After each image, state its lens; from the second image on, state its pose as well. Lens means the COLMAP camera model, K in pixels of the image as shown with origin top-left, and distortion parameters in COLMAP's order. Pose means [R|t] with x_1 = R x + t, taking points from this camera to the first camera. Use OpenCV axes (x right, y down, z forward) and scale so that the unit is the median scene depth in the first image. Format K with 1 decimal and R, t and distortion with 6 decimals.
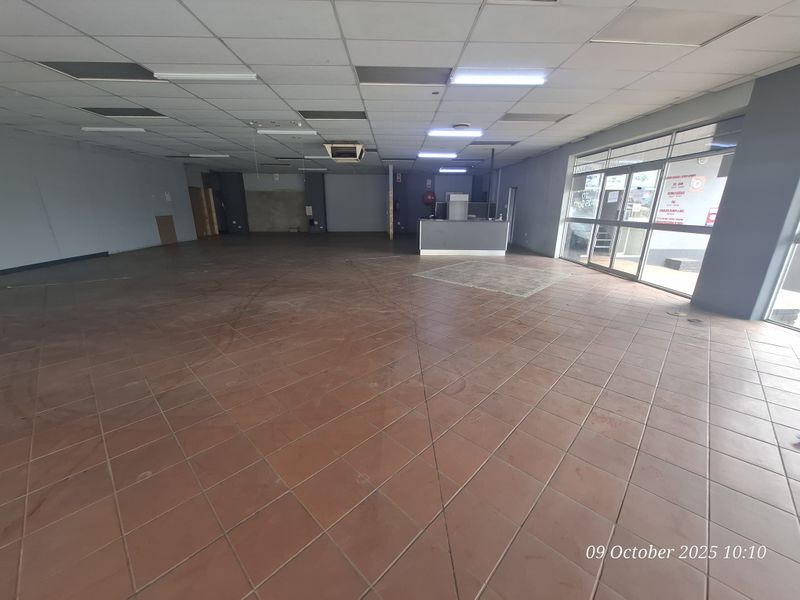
lens RADIAL K [[314.8, 0, 404.2], [0, 314.8, 304.2], [0, 0, 1]] dist [-0.008167, 0.000534]
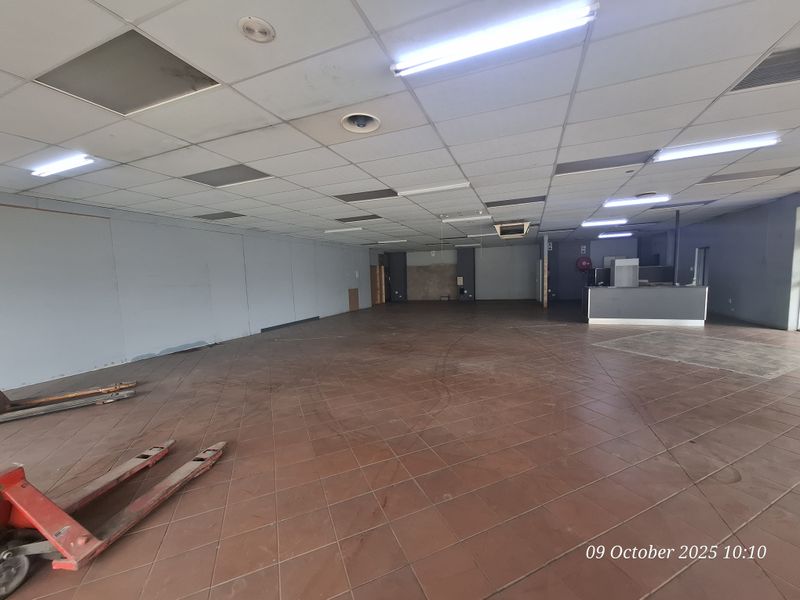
lens RADIAL K [[314.8, 0, 398.1], [0, 314.8, 304.0], [0, 0, 1]] dist [-0.008167, 0.000534]
pose [[0.919602, -0.003911, -0.392832, -0.140374], [-0.077503, 0.978492, -0.191172, 0.013167], [0.385131, 0.206248, 0.899520, -0.100358]]
